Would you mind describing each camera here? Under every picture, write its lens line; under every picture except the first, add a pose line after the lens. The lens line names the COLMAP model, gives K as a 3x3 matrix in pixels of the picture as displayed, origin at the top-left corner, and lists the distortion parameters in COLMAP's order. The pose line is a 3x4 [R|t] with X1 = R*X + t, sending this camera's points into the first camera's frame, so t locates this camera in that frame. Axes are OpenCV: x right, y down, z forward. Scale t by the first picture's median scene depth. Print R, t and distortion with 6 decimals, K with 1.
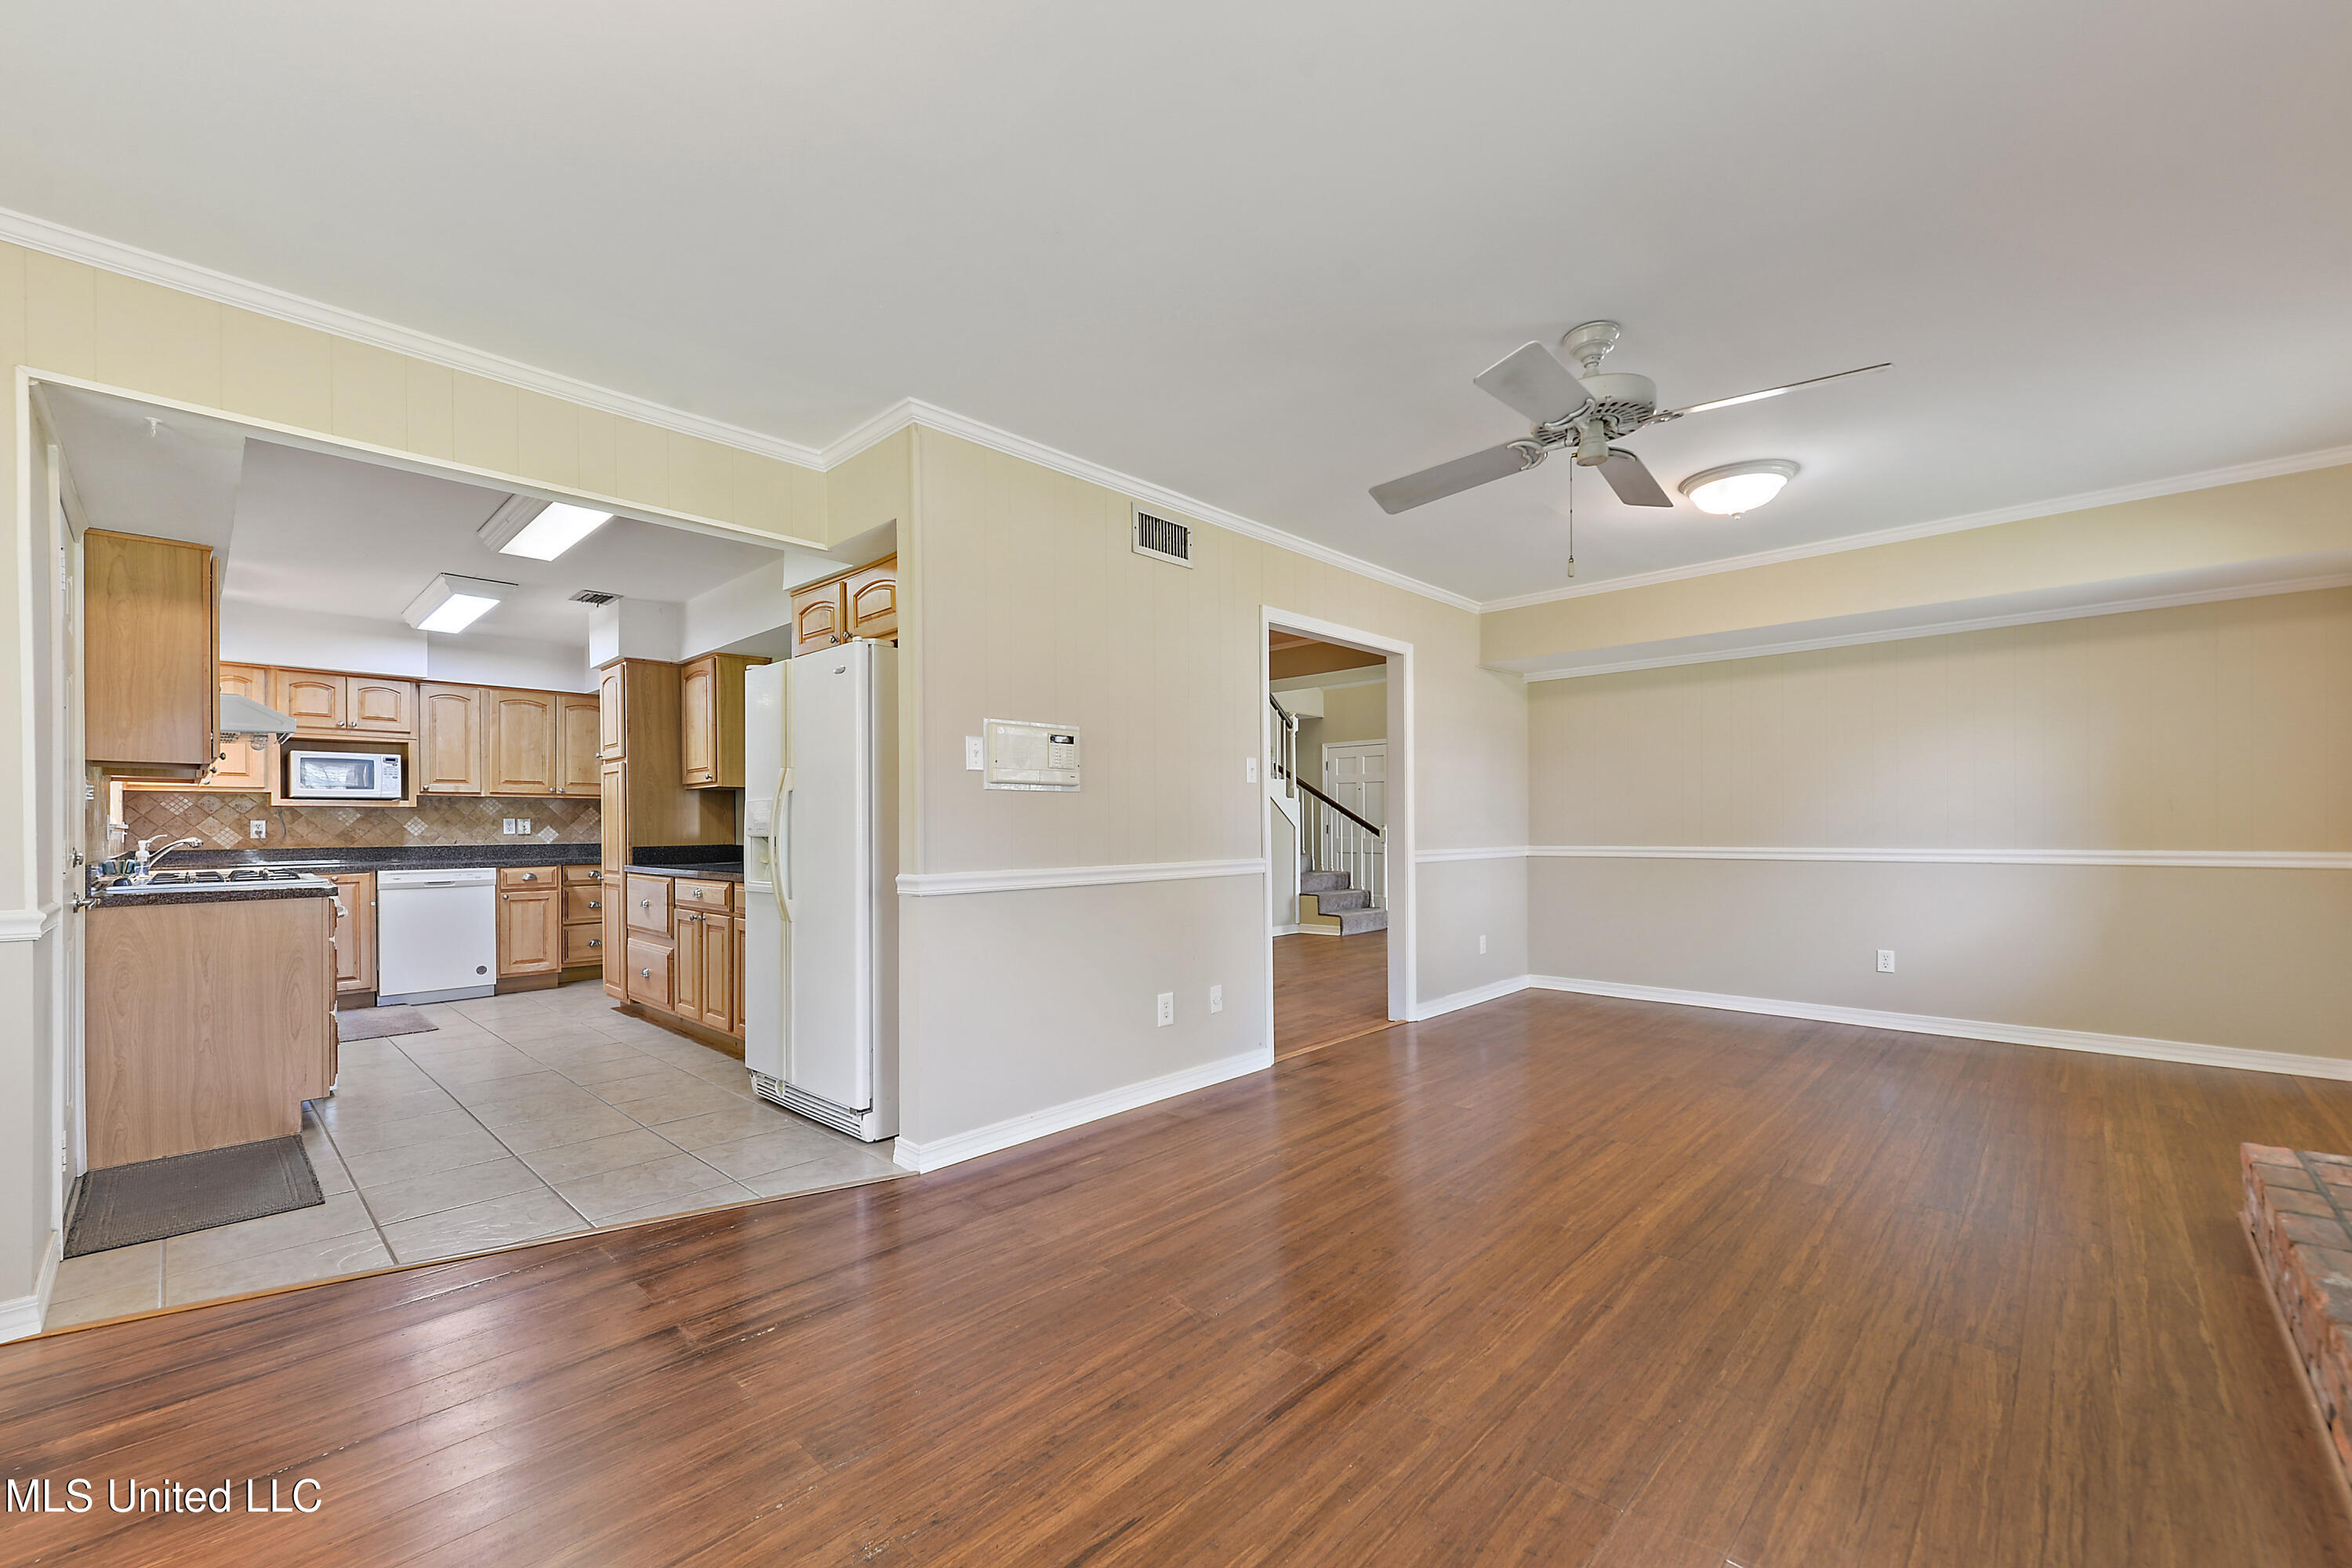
lens RADIAL K [[959.2, 0, 1169.4], [0, 959.2, 823.4], [0, 0, 1]] dist [0.000467, 0.000093]
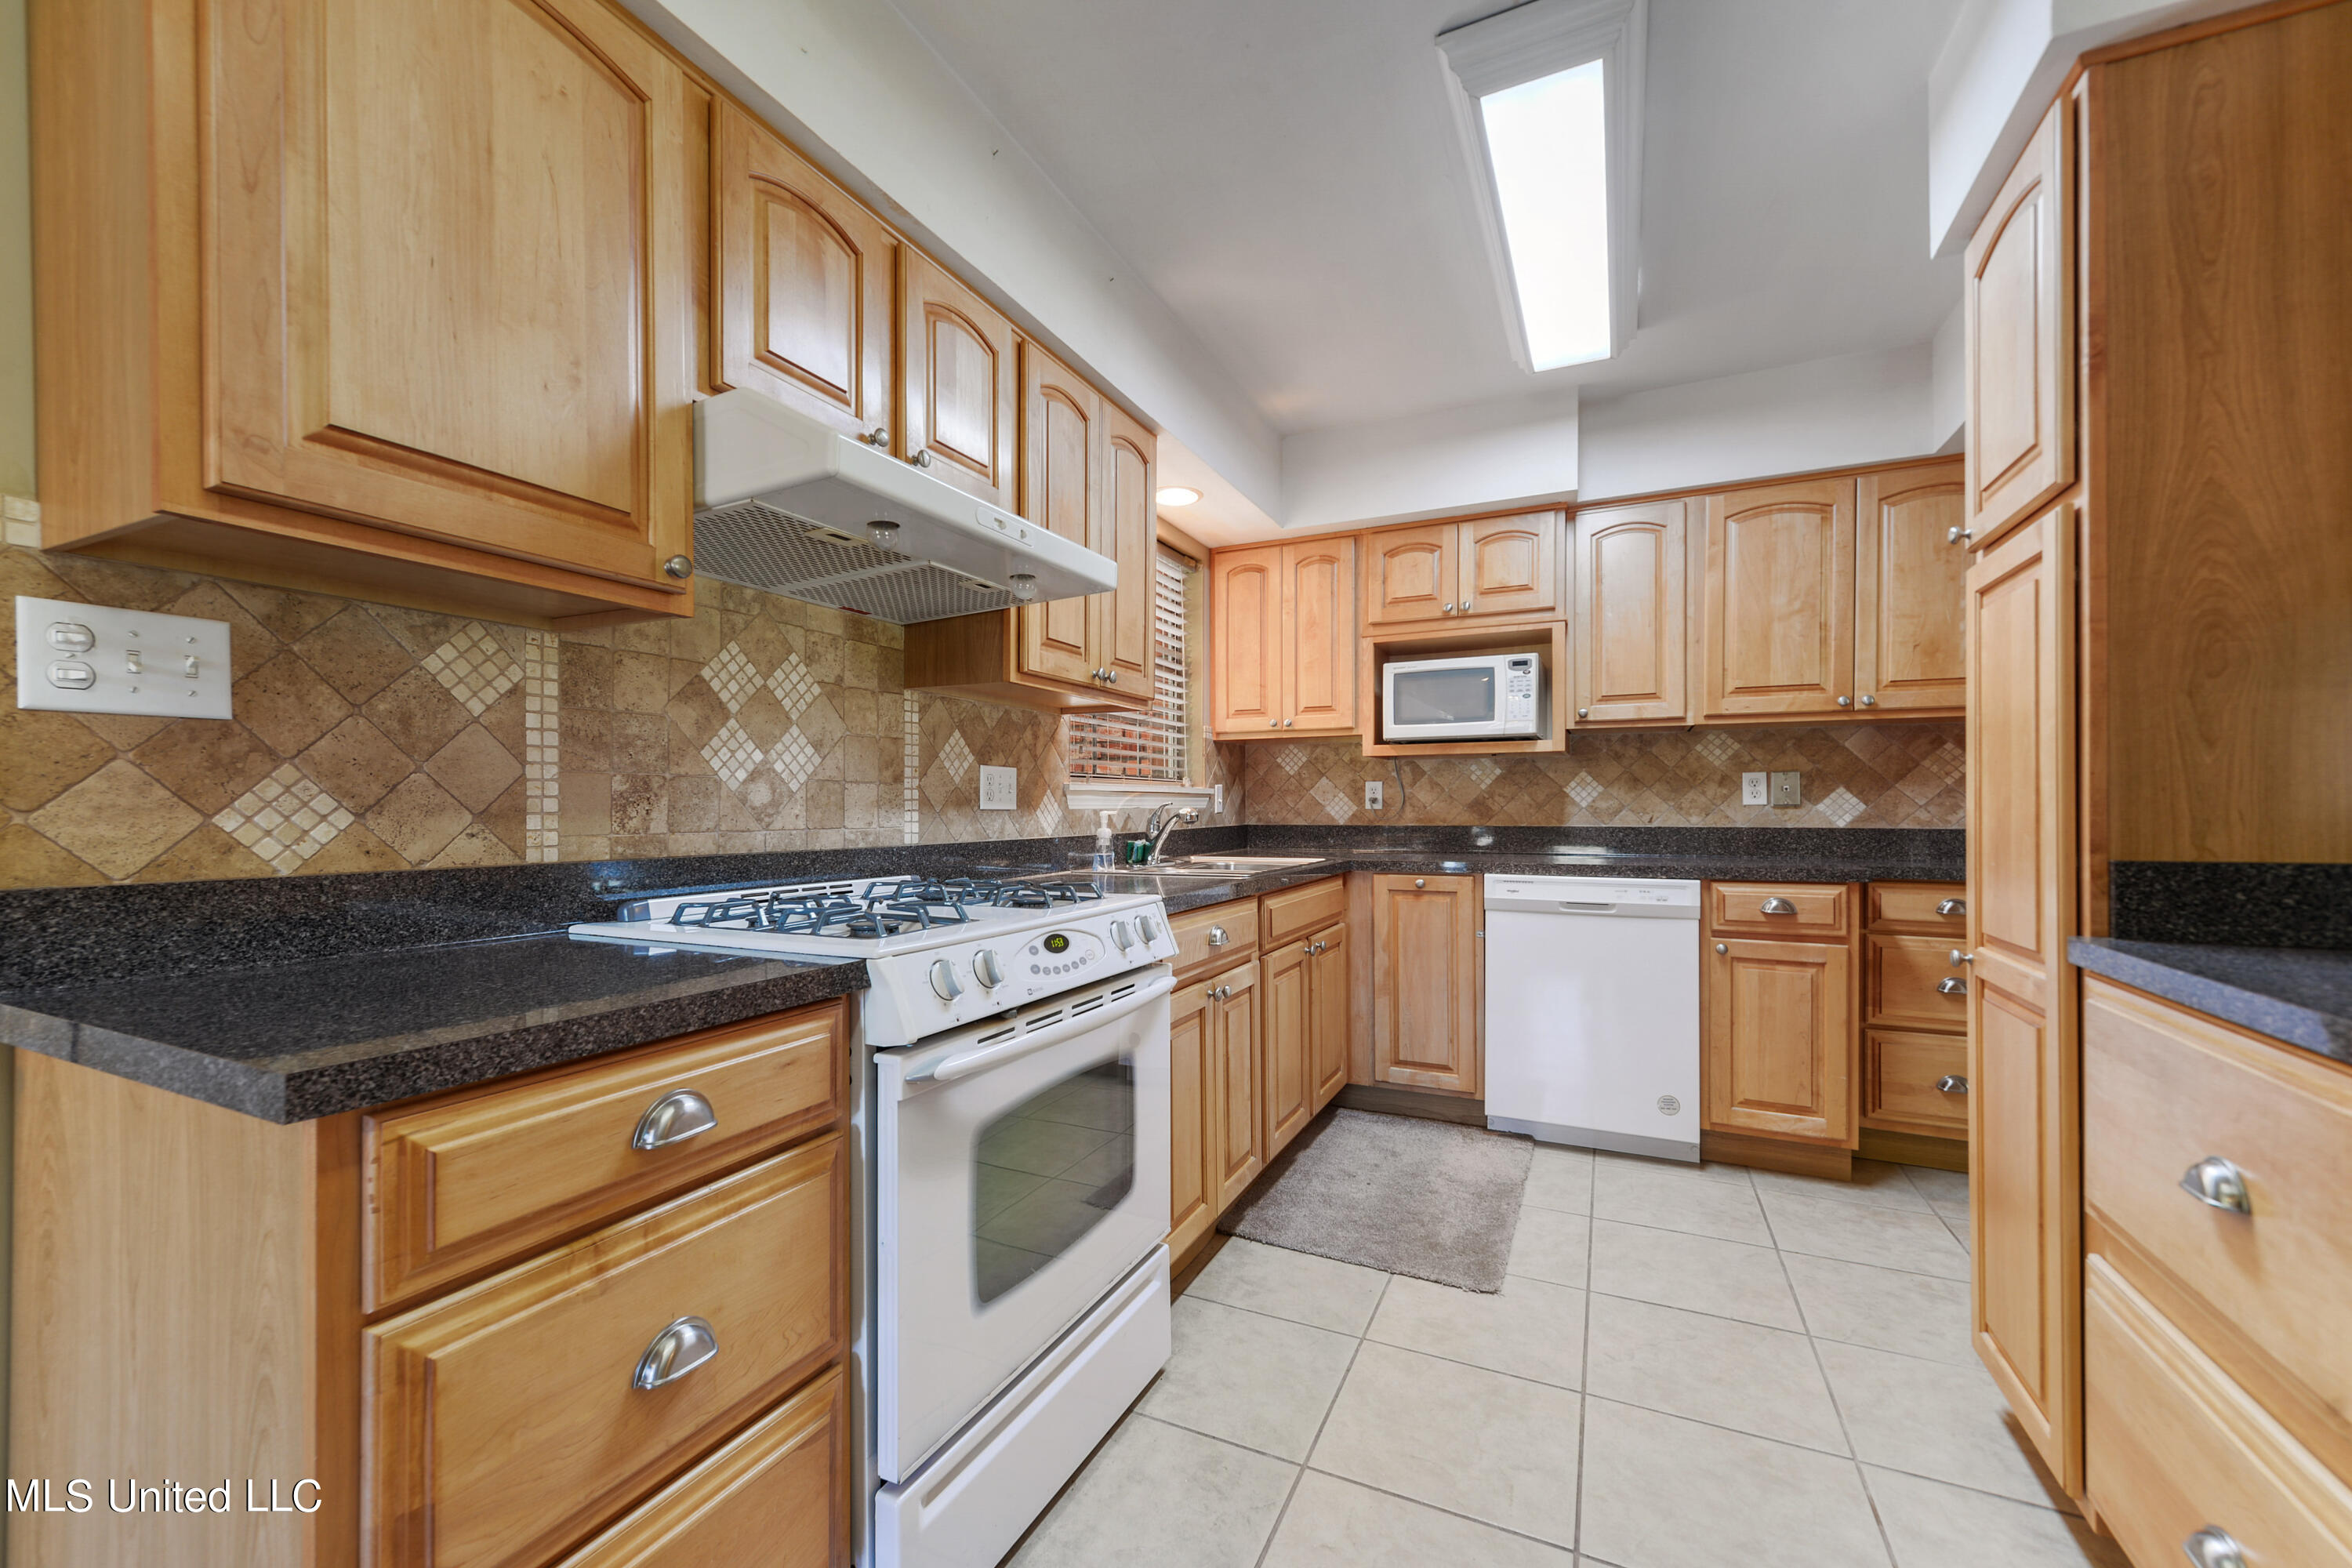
lens RADIAL K [[938.7, 0, 1163.2], [0, 938.7, 809.3], [0, 0, 1]] dist [0.009187, -0.000157]
pose [[0.309966, 0.009070, -0.950704, -0.376162], [0.004426, 0.999930, 0.010983, 0.007700], [0.950737, -0.007612, 0.309904, 0.647213]]
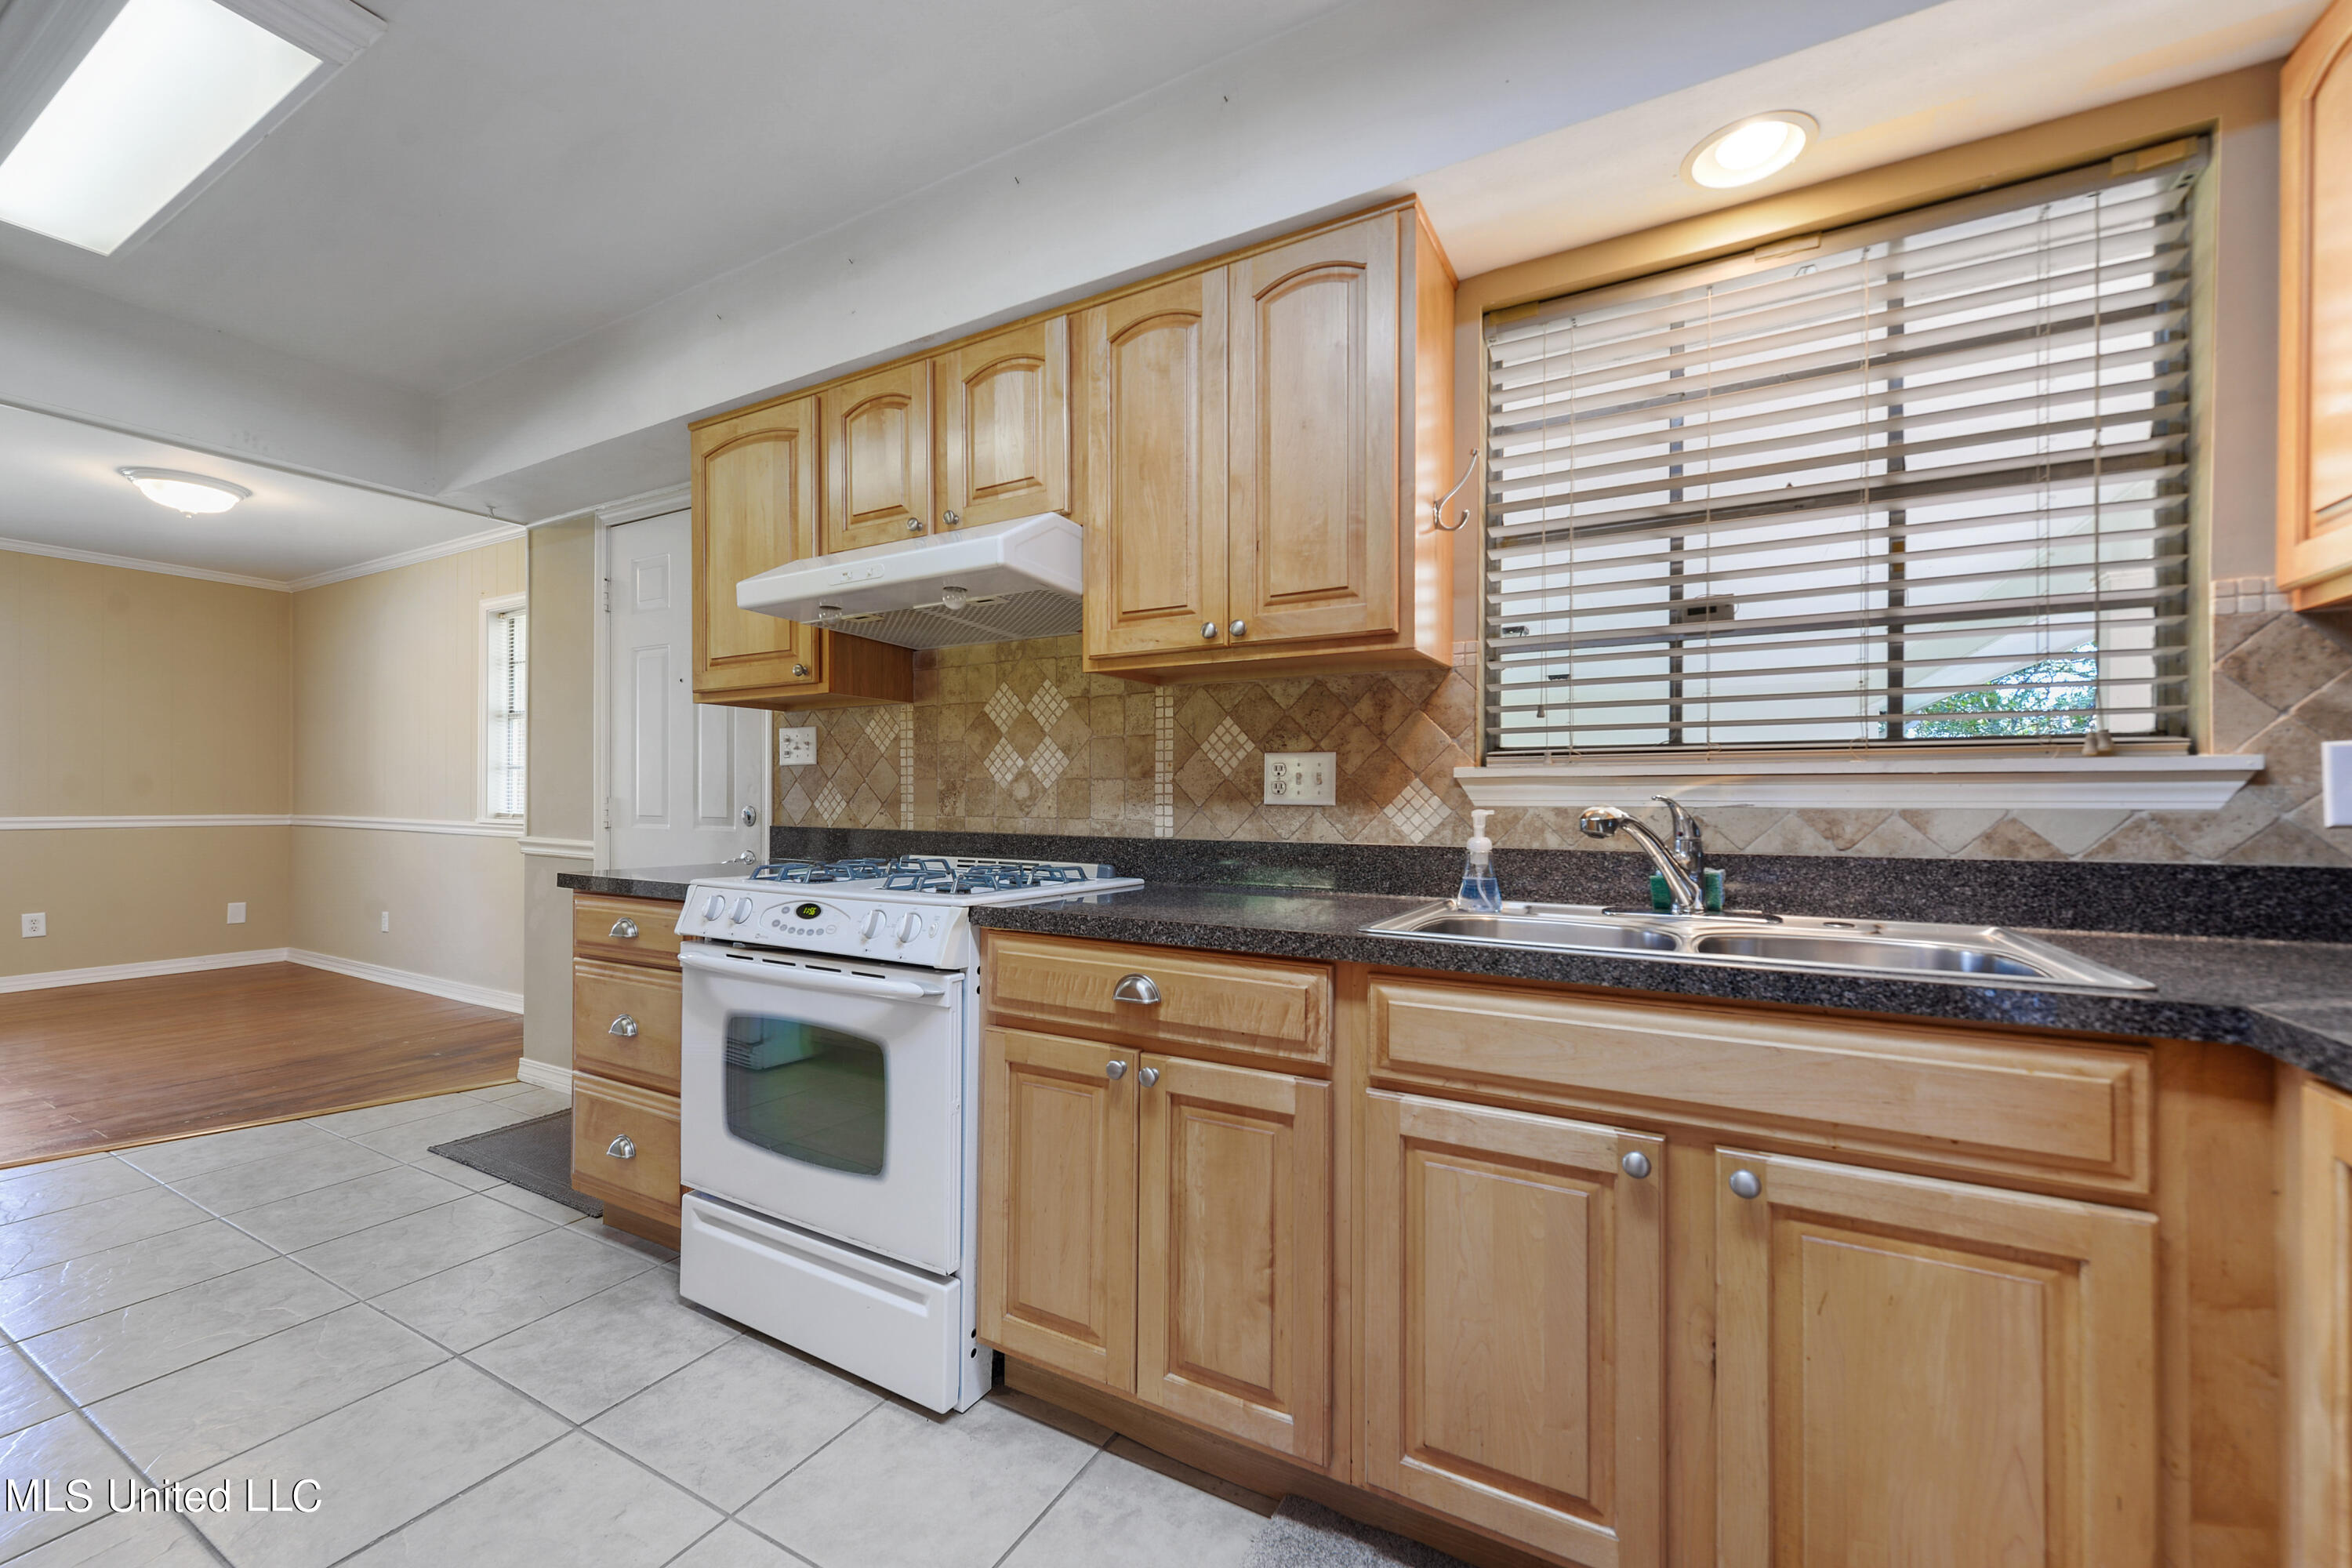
lens RADIAL K [[938.7, 0, 1163.2], [0, 938.7, 809.3], [0, 0, 1]] dist [0.009187, -0.000157]
pose [[-0.969872, 0.004782, -0.243567, -0.530716], [0.003376, 0.999975, 0.006188, 0.009668], [0.243591, 0.005180, -0.969864, 0.851830]]
